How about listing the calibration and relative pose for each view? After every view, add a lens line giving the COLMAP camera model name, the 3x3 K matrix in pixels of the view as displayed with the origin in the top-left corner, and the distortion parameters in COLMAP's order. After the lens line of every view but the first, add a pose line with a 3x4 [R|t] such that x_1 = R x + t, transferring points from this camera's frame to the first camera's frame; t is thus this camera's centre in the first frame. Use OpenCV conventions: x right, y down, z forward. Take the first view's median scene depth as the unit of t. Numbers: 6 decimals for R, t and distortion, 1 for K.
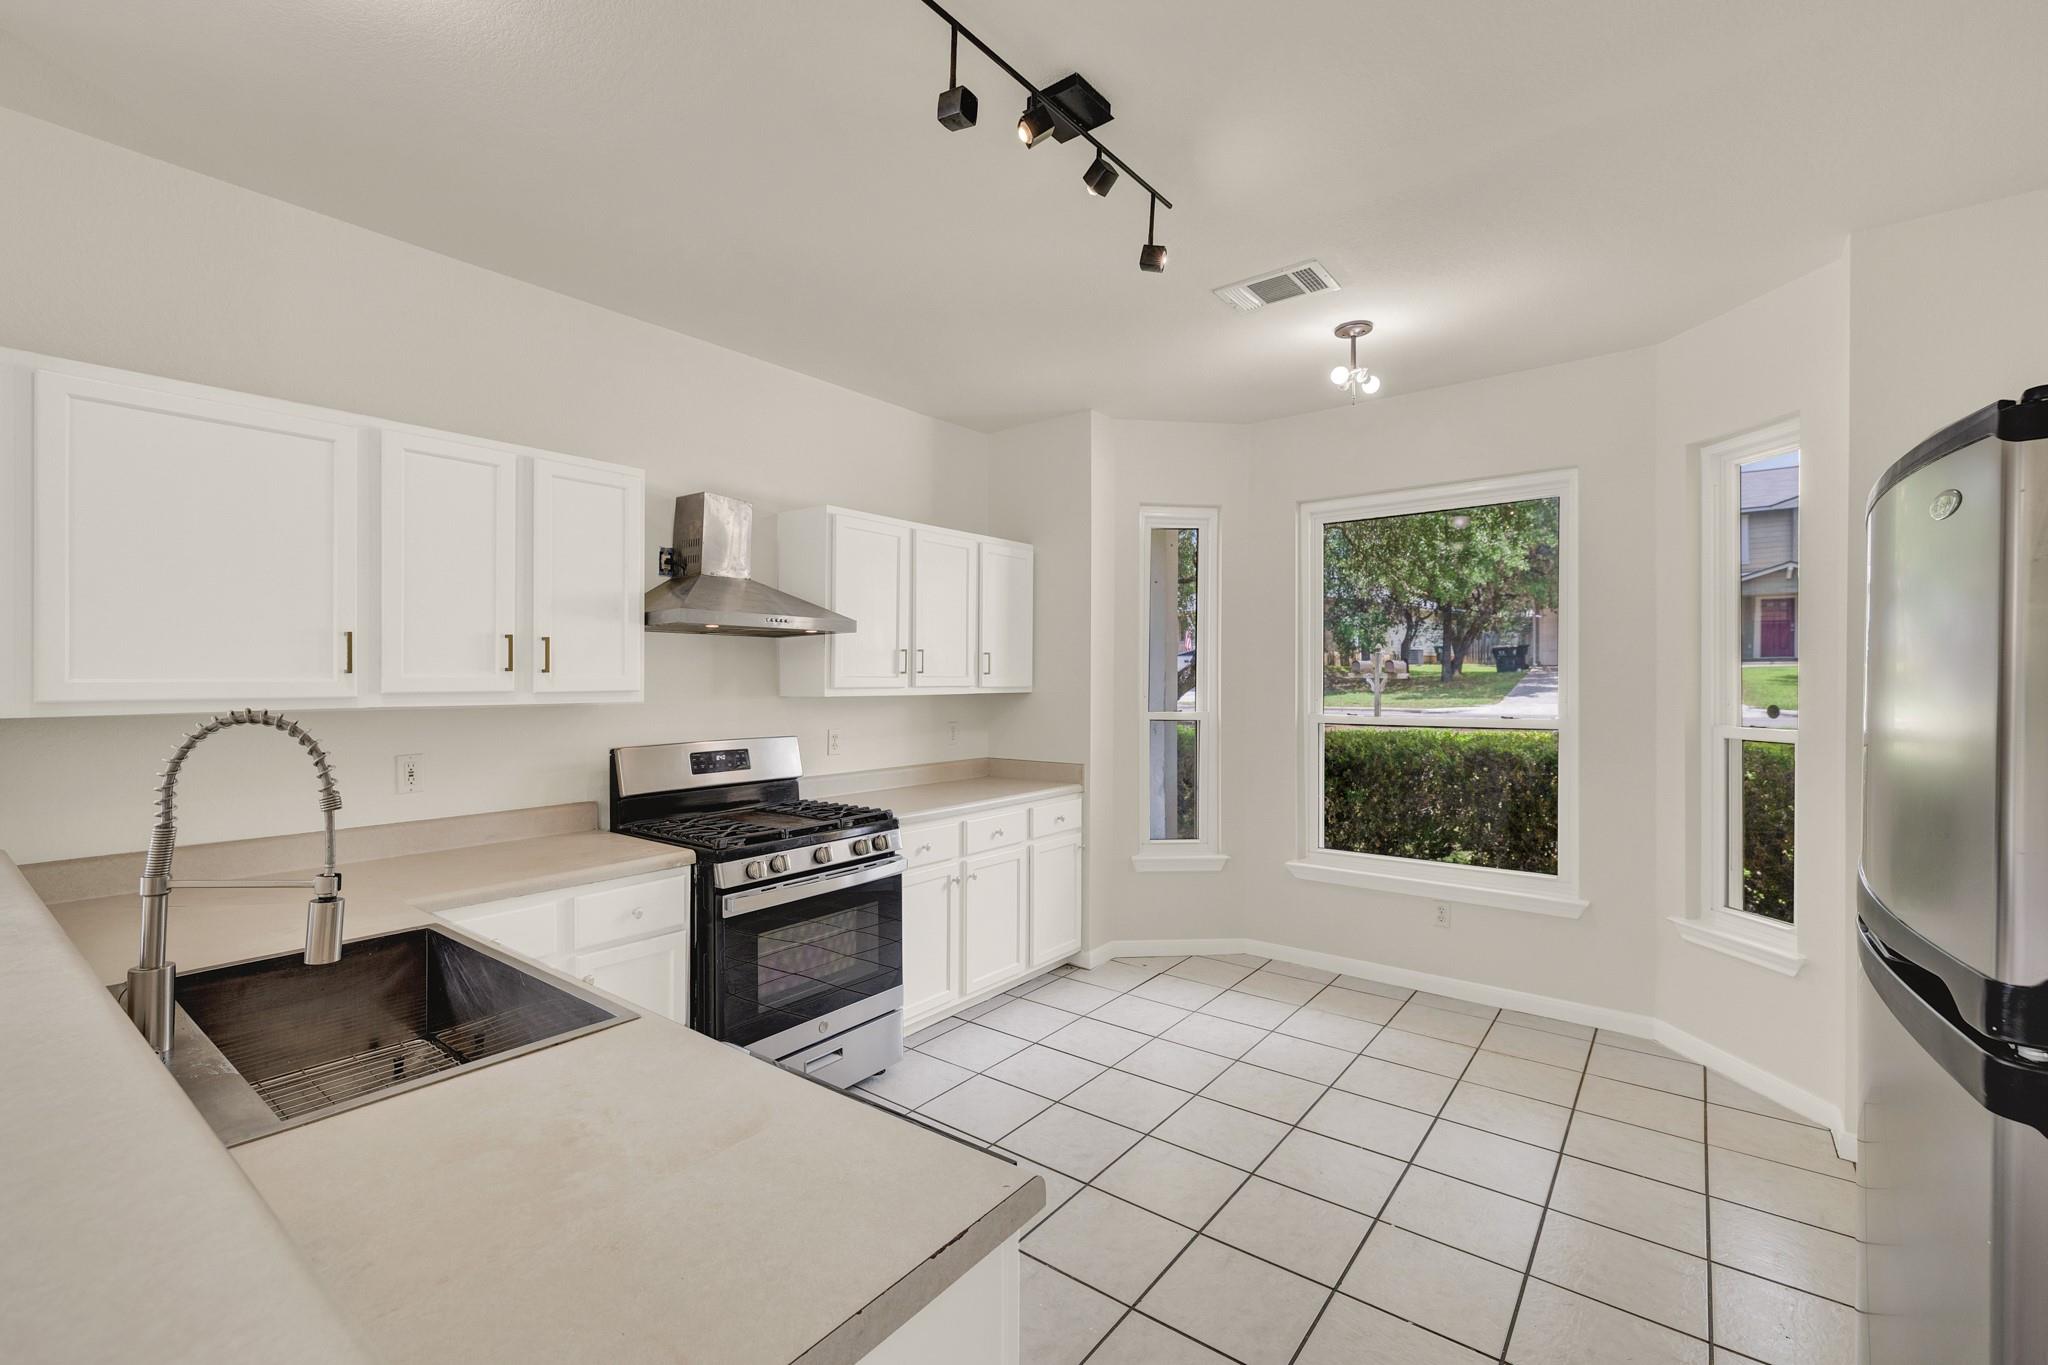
lens RADIAL K [[881.3, 0, 1019.8], [0, 881.3, 667.6], [0, 0, 1]] dist [0.002736, 0.000212]
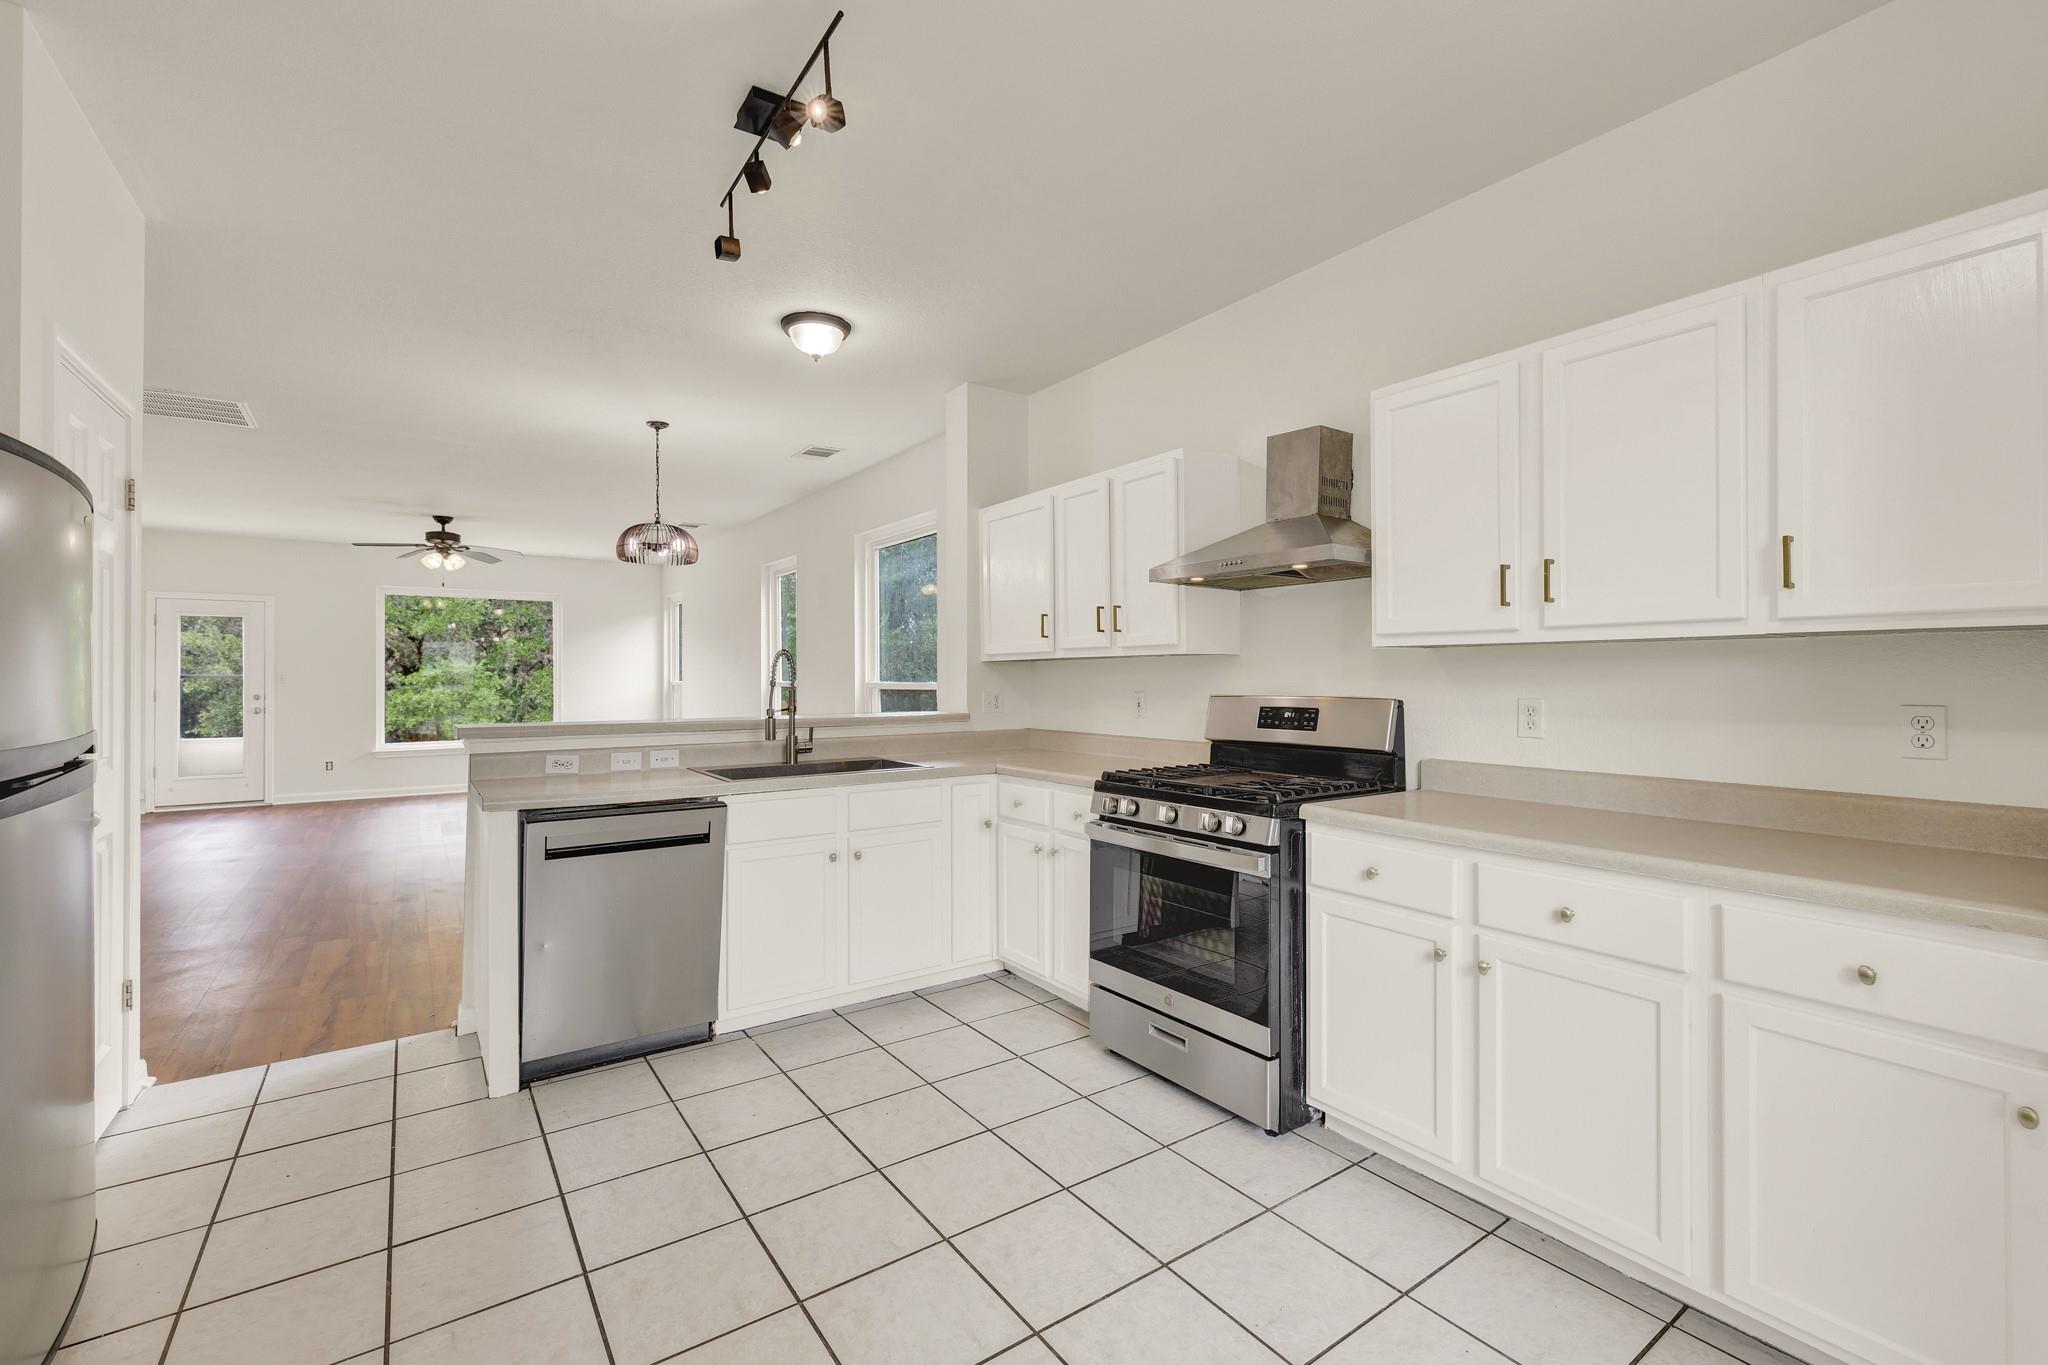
lens RADIAL K [[881.3, 0, 1001.9], [0, 881.3, 659.2], [0, 0, 1]] dist [0.002736, 0.000212]
pose [[-0.312732, -0.018099, -0.949669, 0.650628], [0.013278, 0.999637, -0.023424, 0.062806], [0.949748, -0.019935, -0.312379, 1.026680]]
